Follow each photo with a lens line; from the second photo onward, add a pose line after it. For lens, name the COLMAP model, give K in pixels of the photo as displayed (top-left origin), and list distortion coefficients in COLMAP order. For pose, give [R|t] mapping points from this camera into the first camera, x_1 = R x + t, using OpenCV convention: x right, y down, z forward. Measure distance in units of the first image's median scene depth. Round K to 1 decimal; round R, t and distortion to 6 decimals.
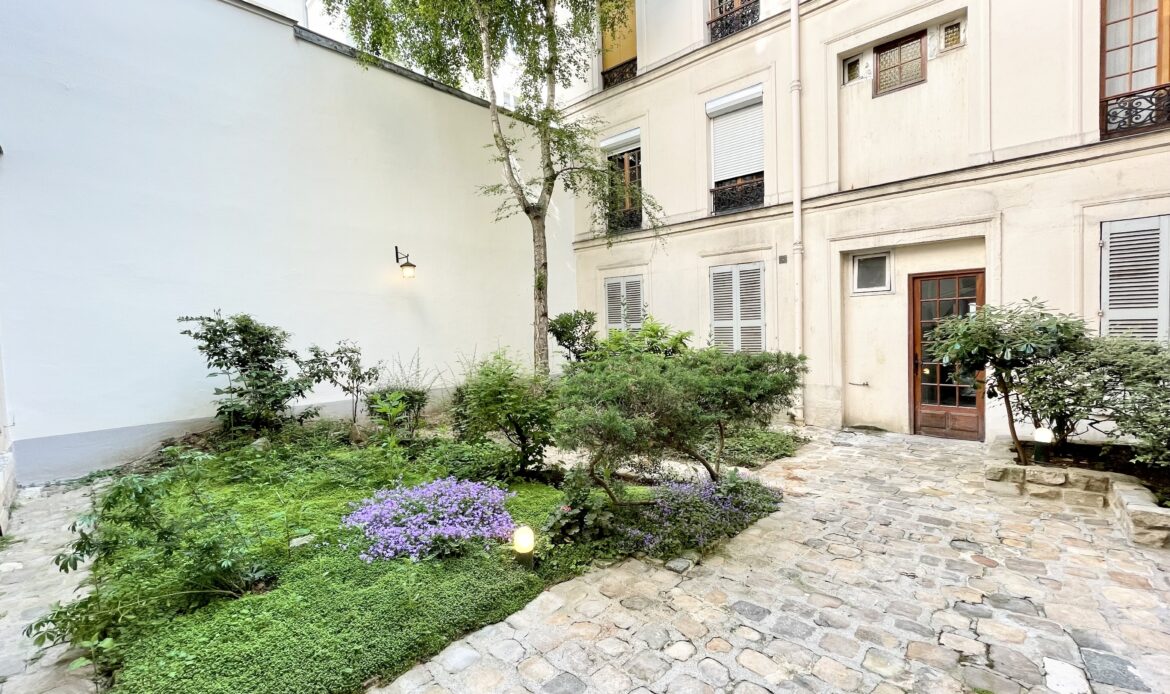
lens RADIAL K [[478.6, 0, 586.1], [0, 478.6, 344.2], [0, 0, 1]] dist [-0.000645, 0.000412]
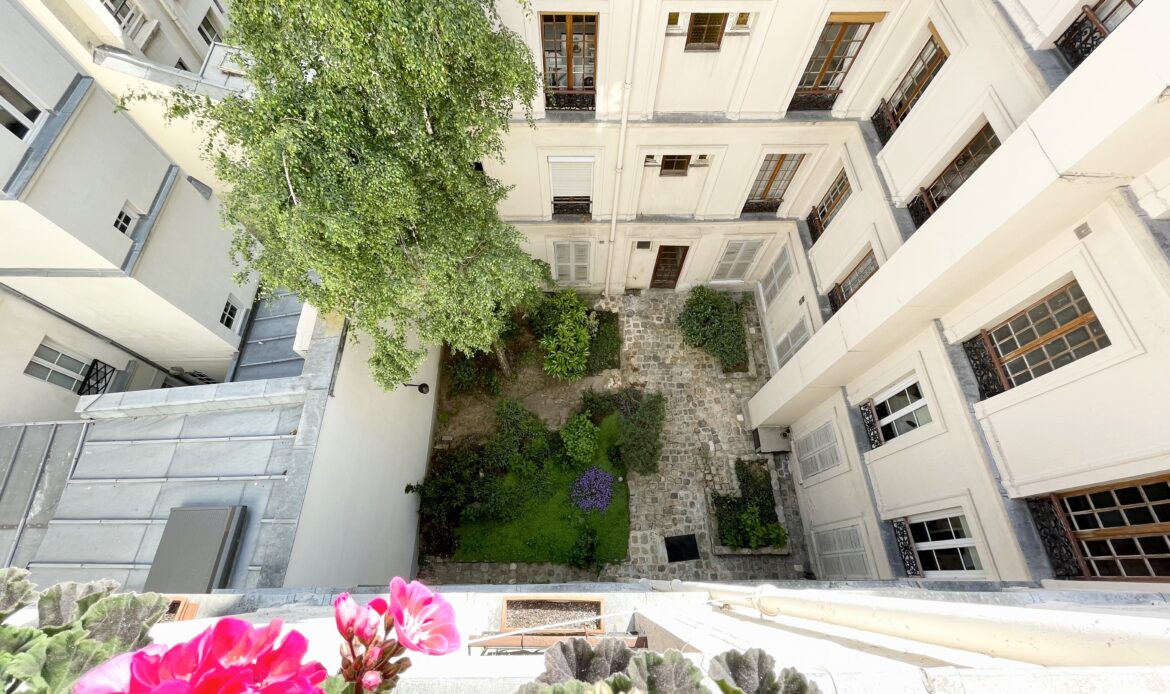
lens RADIAL K [[478.6, 0, 580.5], [0, 478.6, 348.9], [0, 0, 1]] dist [-0.000645, 0.000412]
pose [[0.727785, -0.601079, 0.330202, -0.862118], [-0.005597, 0.476259, 0.879287, -2.991194], [-0.685783, -0.641780, 0.343250, 0.463347]]
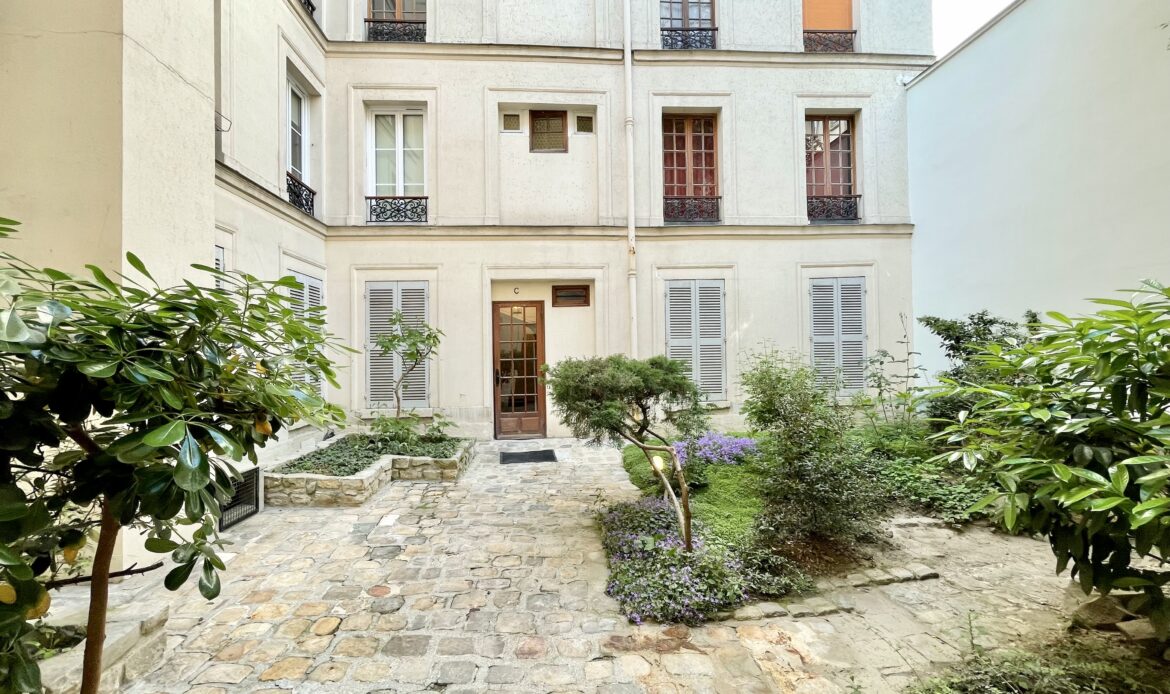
lens RADIAL K [[478.6, 0, 582.0], [0, 478.6, 346.5], [0, 0, 1]] dist [-0.000645, 0.000412]
pose [[-0.690169, 0.026949, -0.723146, 1.031246], [0.008089, 0.999531, 0.029529, -0.039502], [0.723603, 0.014530, -0.690064, 1.622913]]
